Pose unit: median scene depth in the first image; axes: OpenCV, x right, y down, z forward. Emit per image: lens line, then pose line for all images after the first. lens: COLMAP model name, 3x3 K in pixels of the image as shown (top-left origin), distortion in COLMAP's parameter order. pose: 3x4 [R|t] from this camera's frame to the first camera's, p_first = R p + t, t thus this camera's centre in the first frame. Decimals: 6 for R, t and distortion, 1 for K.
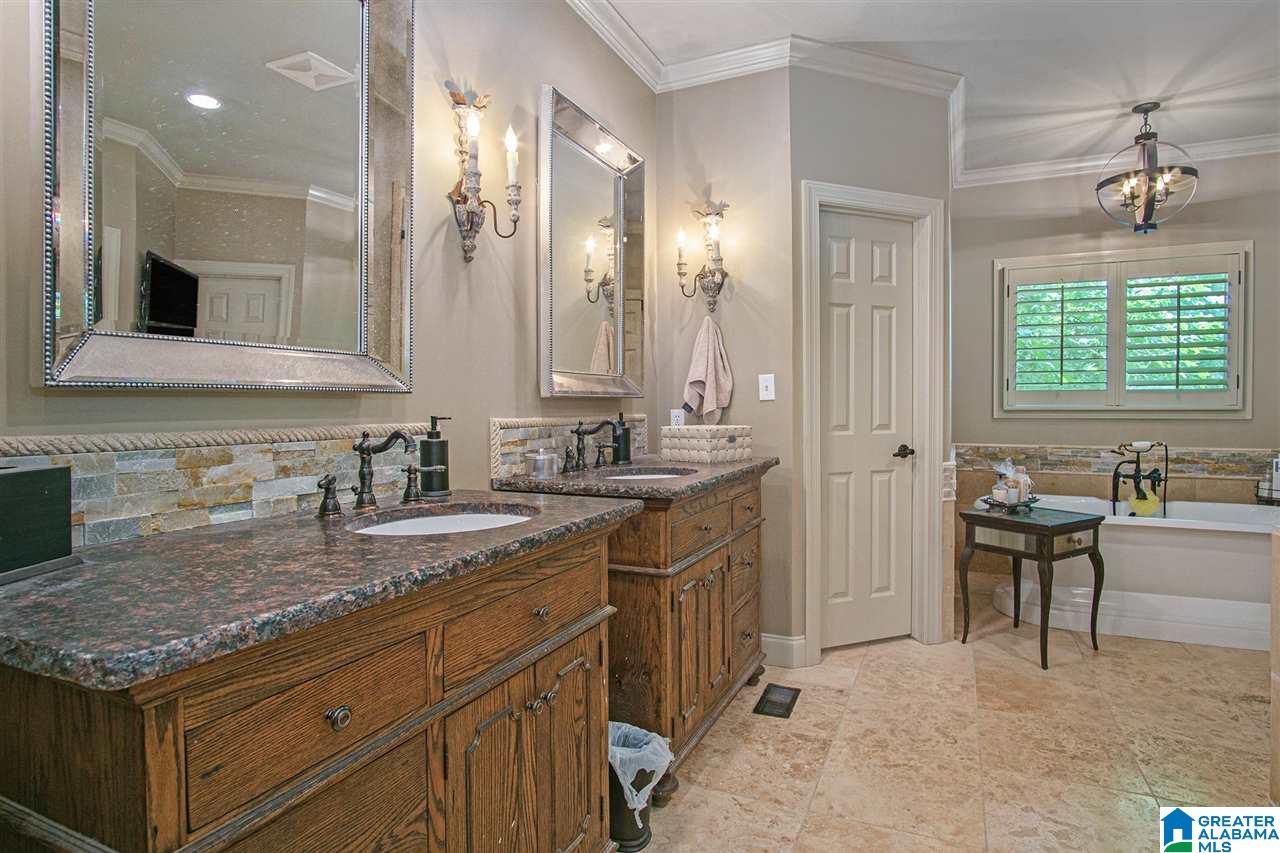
lens RADIAL K [[696.5, 0, 646.8], [0, 696.5, 417.3], [0, 0, 1]] dist [0.006123, 0.001119]
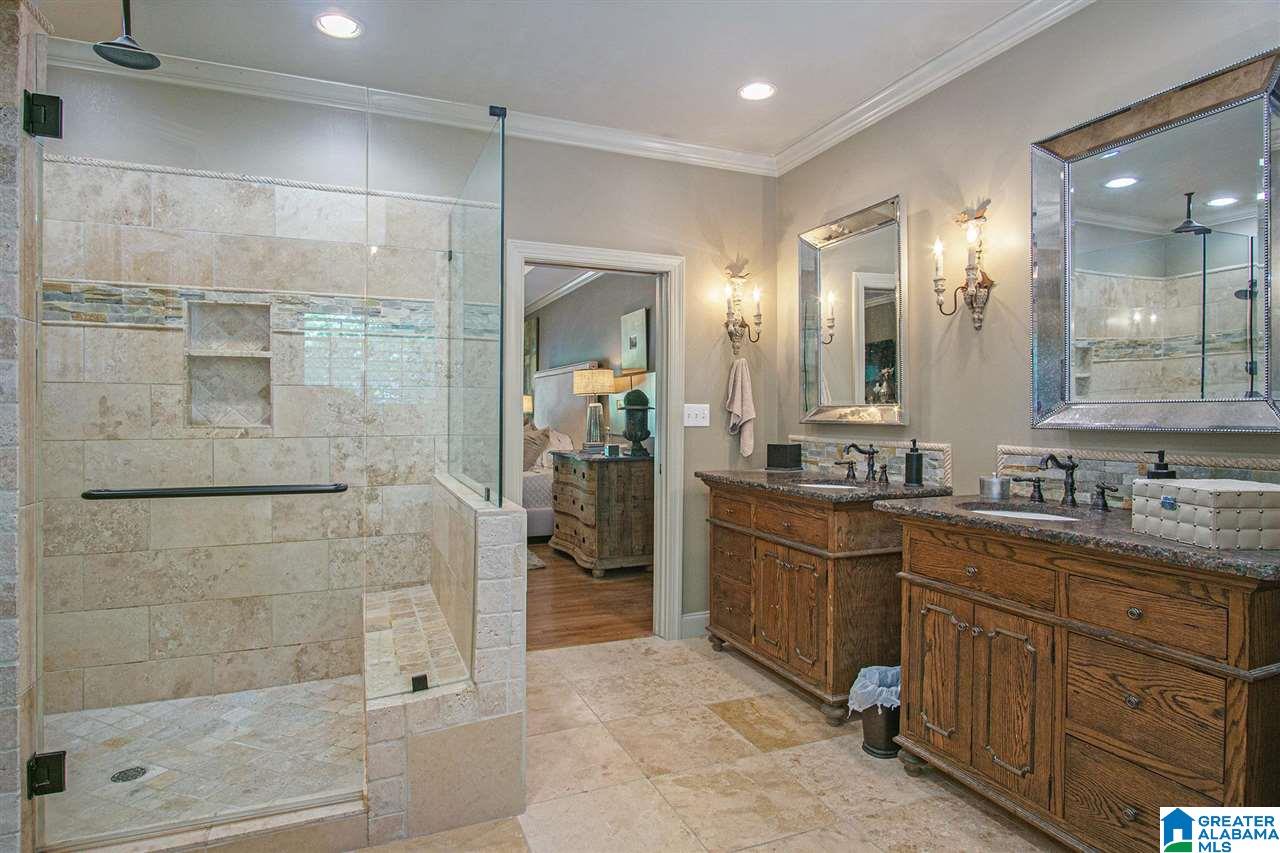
lens RADIAL K [[696.5, 0, 642.2], [0, 696.5, 420.3], [0, 0, 1]] dist [0.006123, 0.001119]
pose [[-0.687037, 0.006709, -0.726591, 1.202903], [-0.014176, 0.999643, 0.022634, -0.066491], [0.726484, 0.025851, -0.686697, 1.476739]]
